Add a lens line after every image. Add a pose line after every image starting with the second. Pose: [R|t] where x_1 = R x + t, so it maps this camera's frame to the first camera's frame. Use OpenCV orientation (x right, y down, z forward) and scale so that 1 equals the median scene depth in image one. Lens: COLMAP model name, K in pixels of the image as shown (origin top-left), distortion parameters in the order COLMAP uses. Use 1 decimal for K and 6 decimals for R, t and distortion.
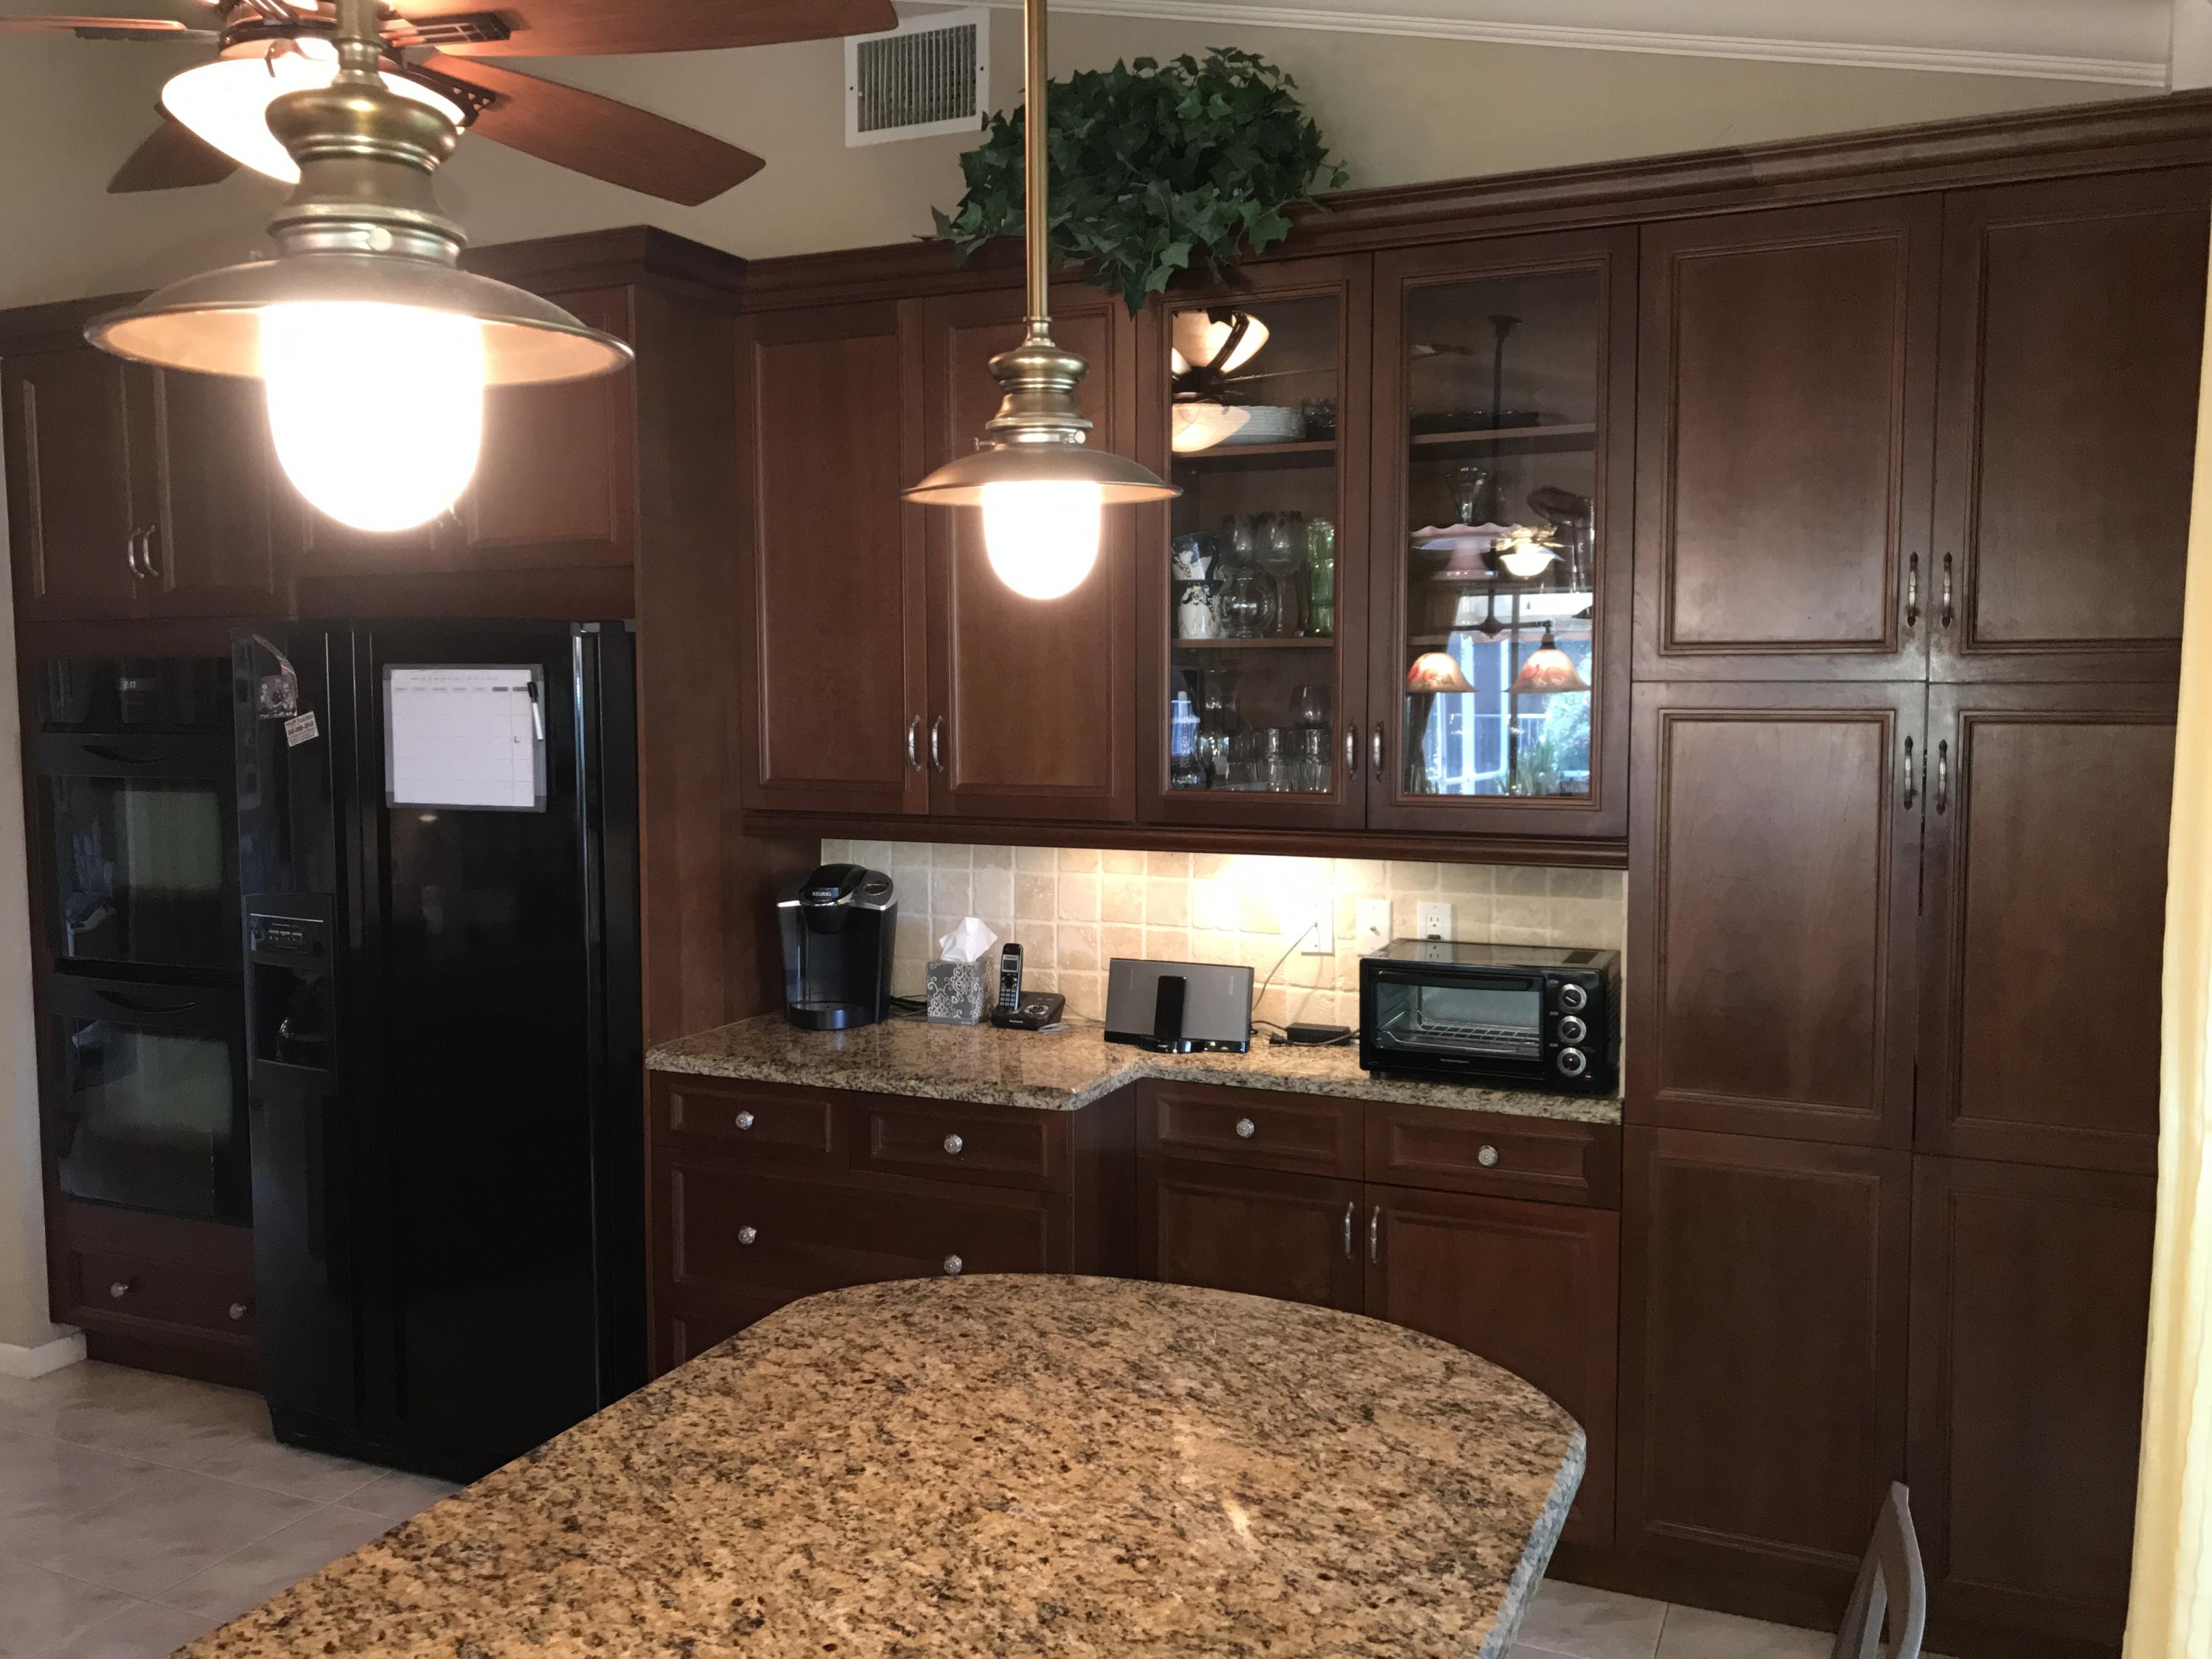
lens RADIAL K [[1833.7, 0, 1099.3], [0, 1833.7, 864.2], [0, 0, 1]] dist [0.034342, -0.047556]
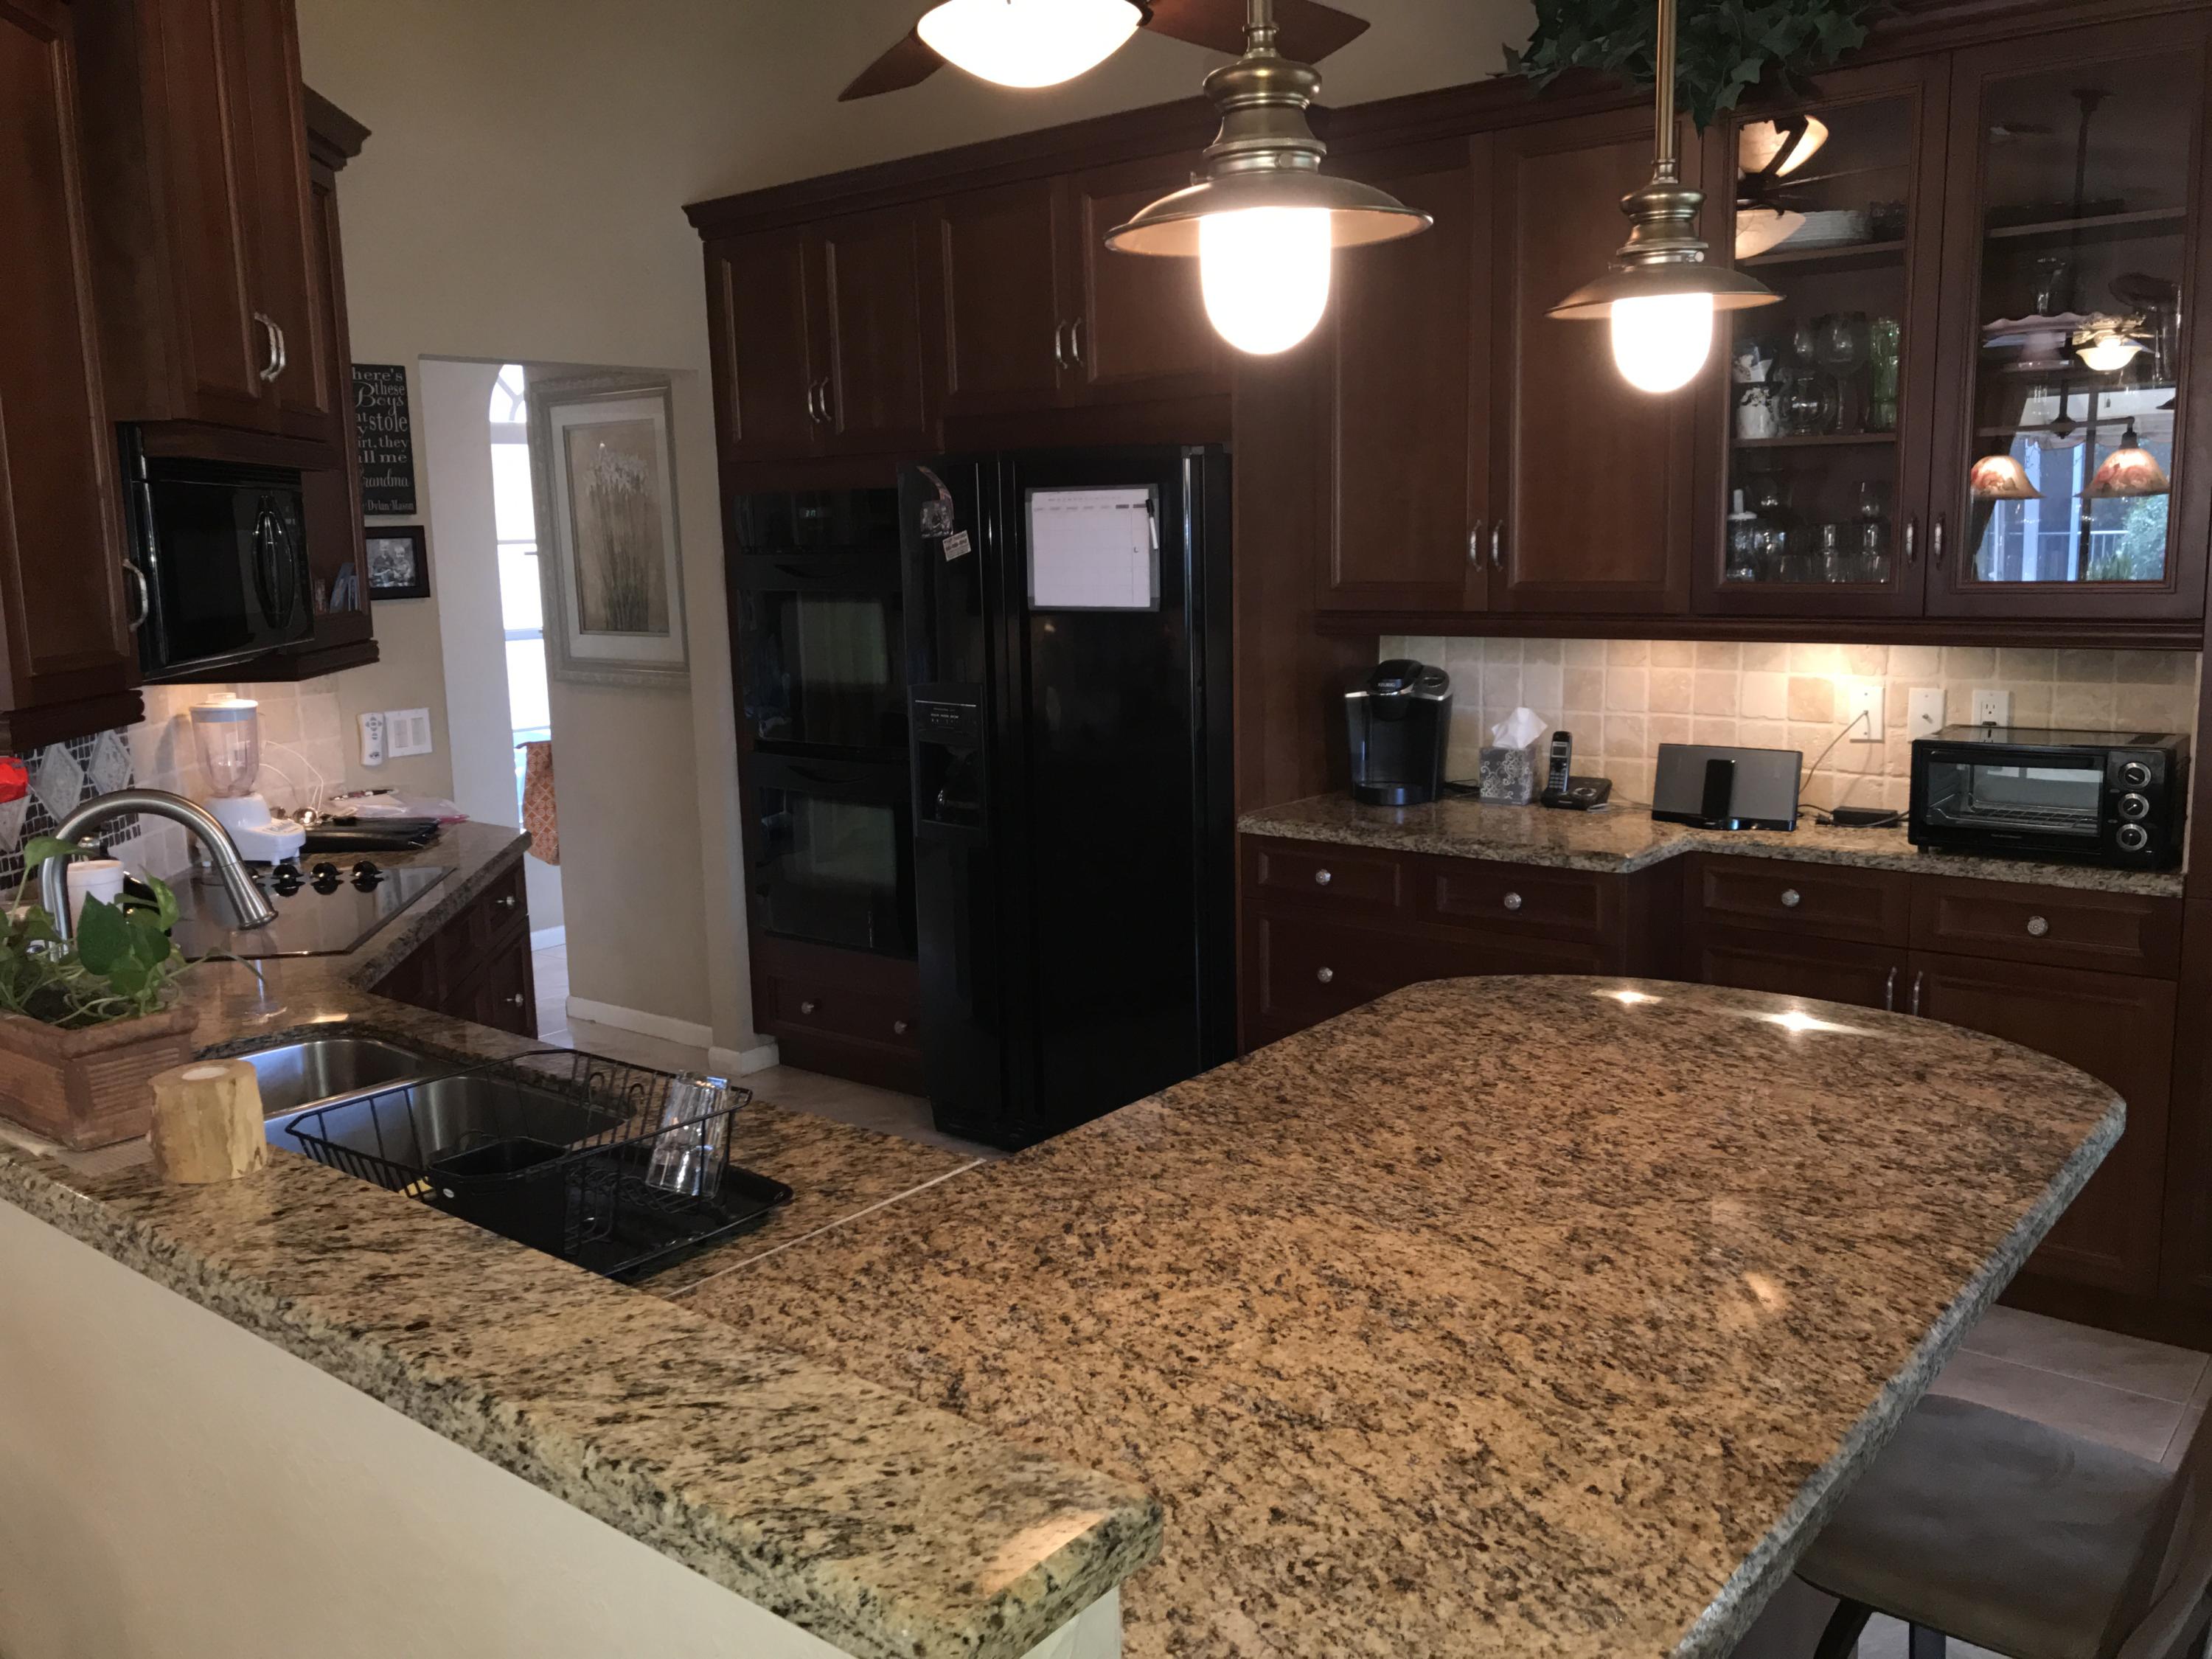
lens RADIAL K [[1833.7, 0, 1076.3], [0, 1833.7, 835.8], [0, 0, 1]] dist [0.034342, -0.047556]
pose [[0.962515, 0.023024, -0.270248, -0.034061], [-0.003215, 0.997289, 0.073515, 0.030842], [0.271208, -0.069891, 0.959980, -0.155963]]
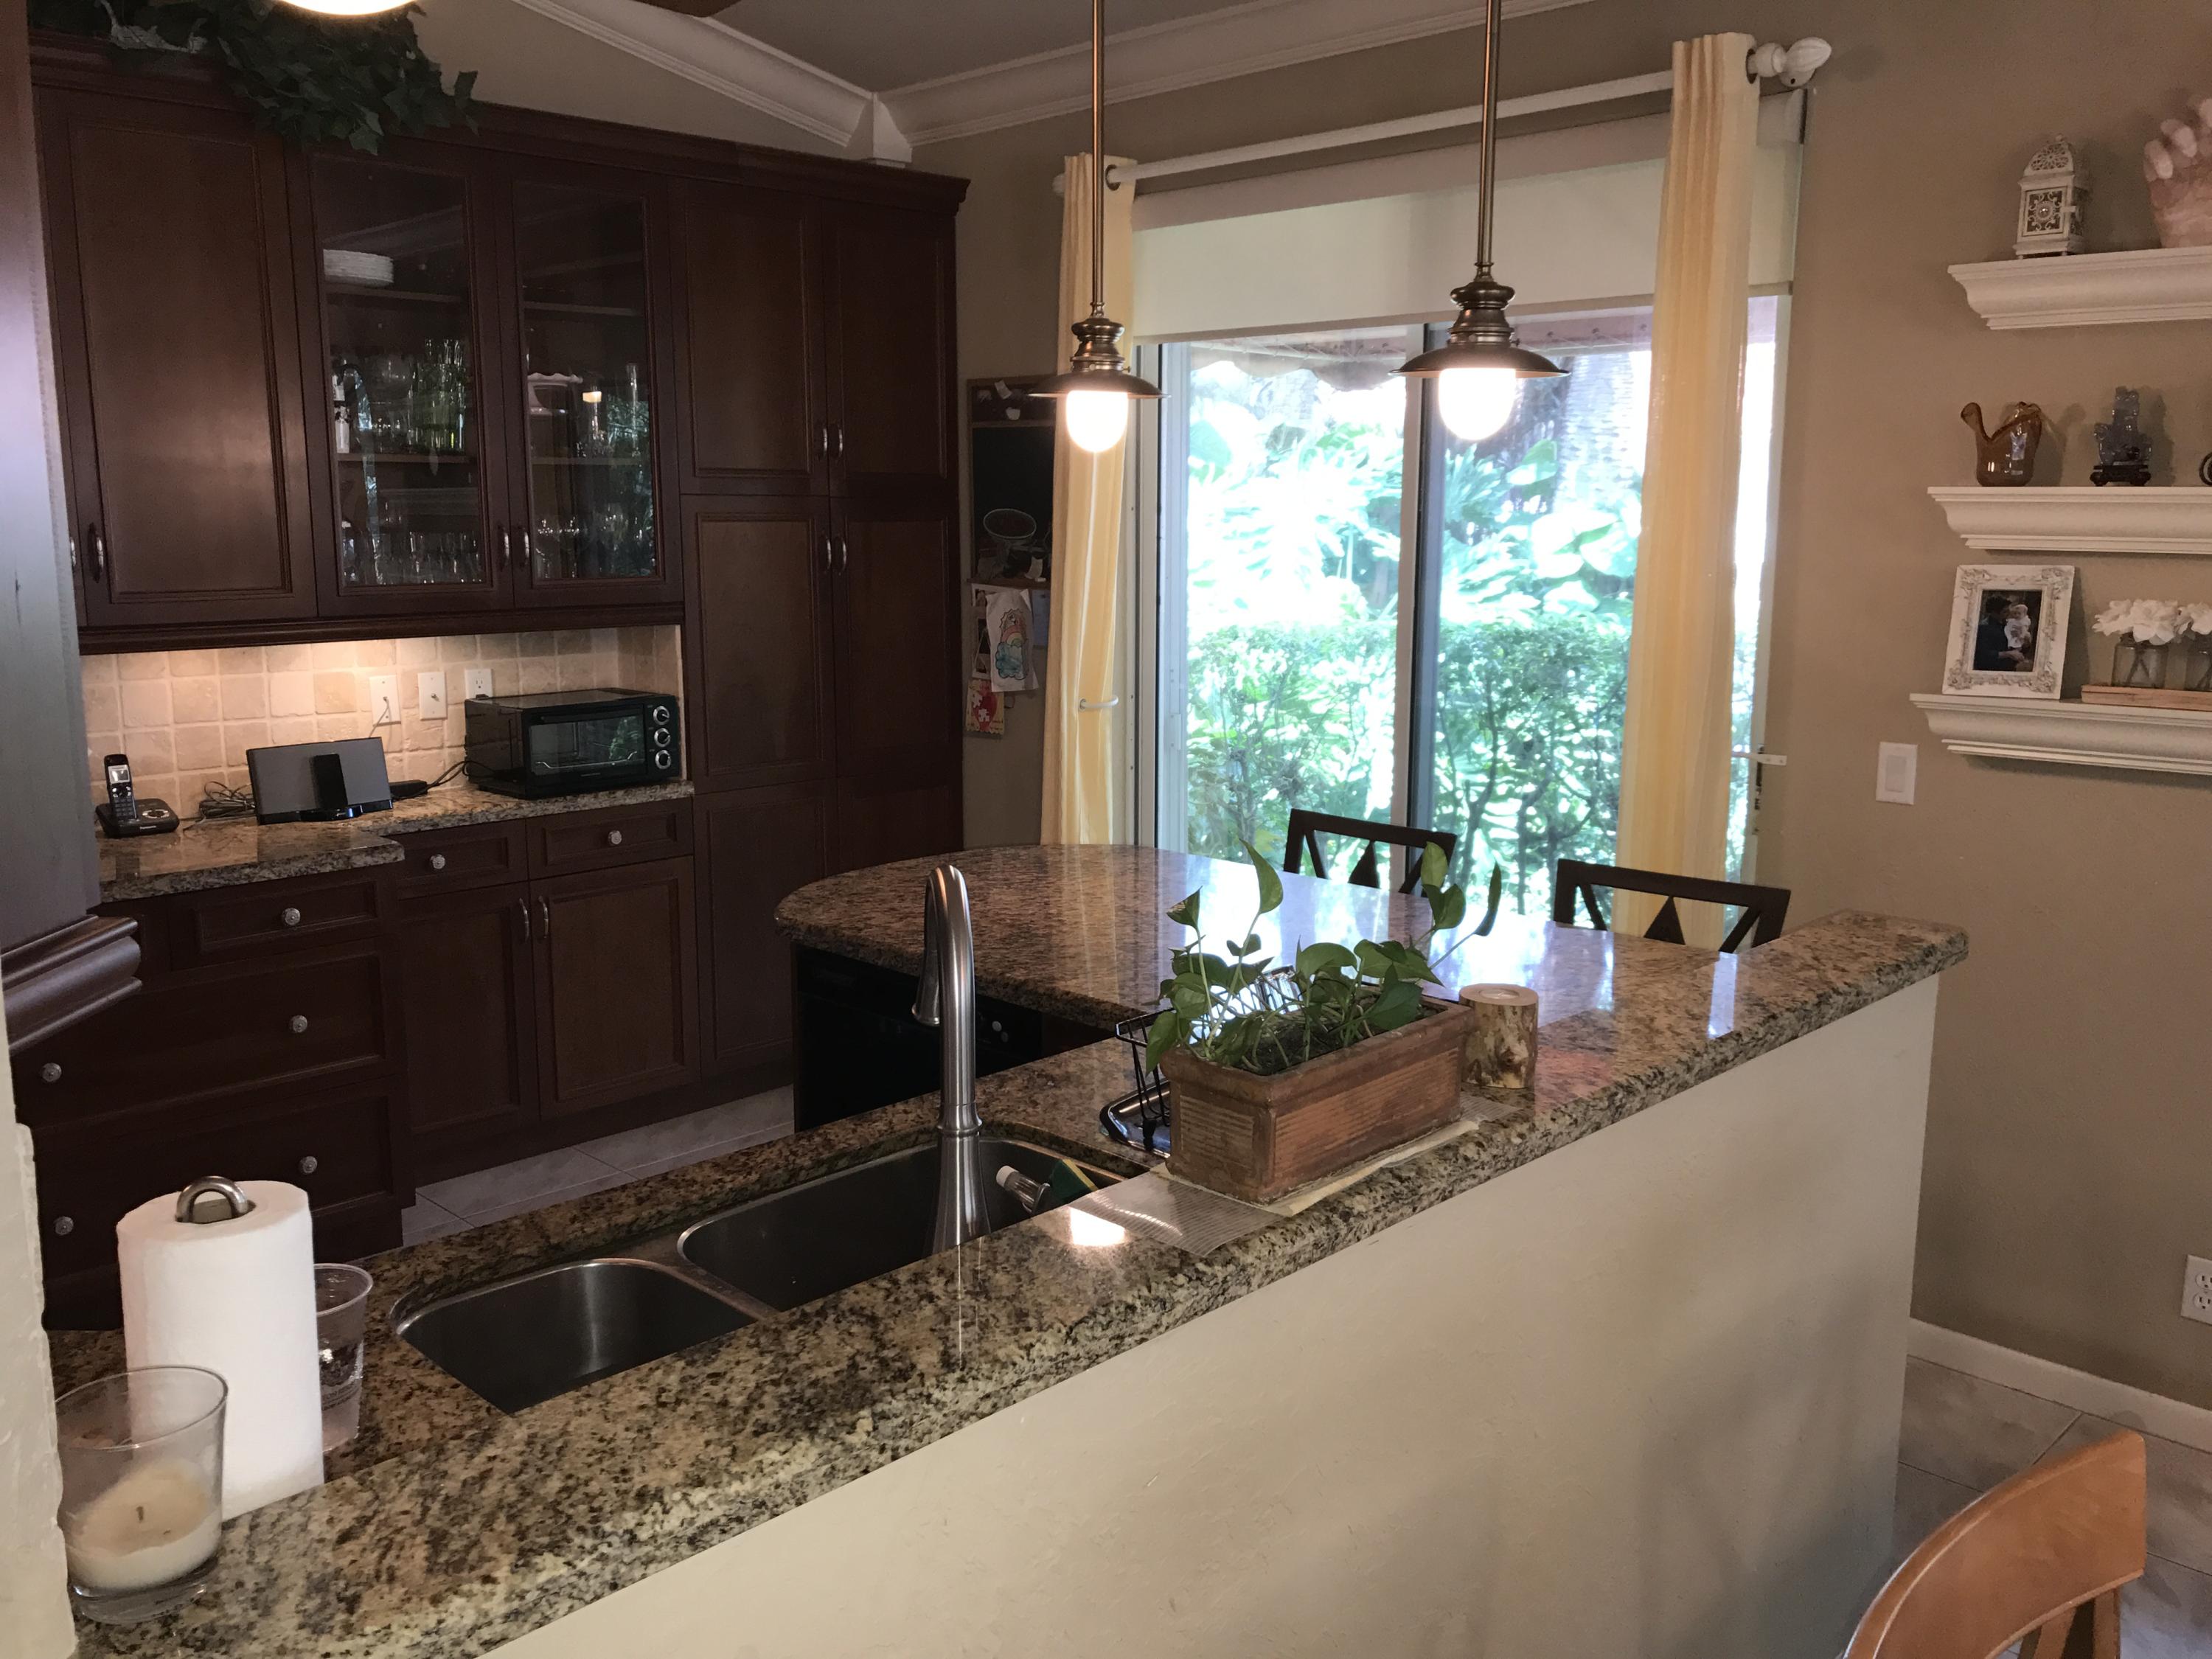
lens RADIAL K [[1833.7, 0, 1120.9], [0, 1833.7, 784.3], [0, 0, 1]] dist [0.034342, -0.047556]
pose [[0.349613, -0.143767, 0.925798, -0.930045], [0.092351, 0.988632, 0.118650, -0.011196], [-0.932332, 0.044016, 0.358916, 0.143338]]
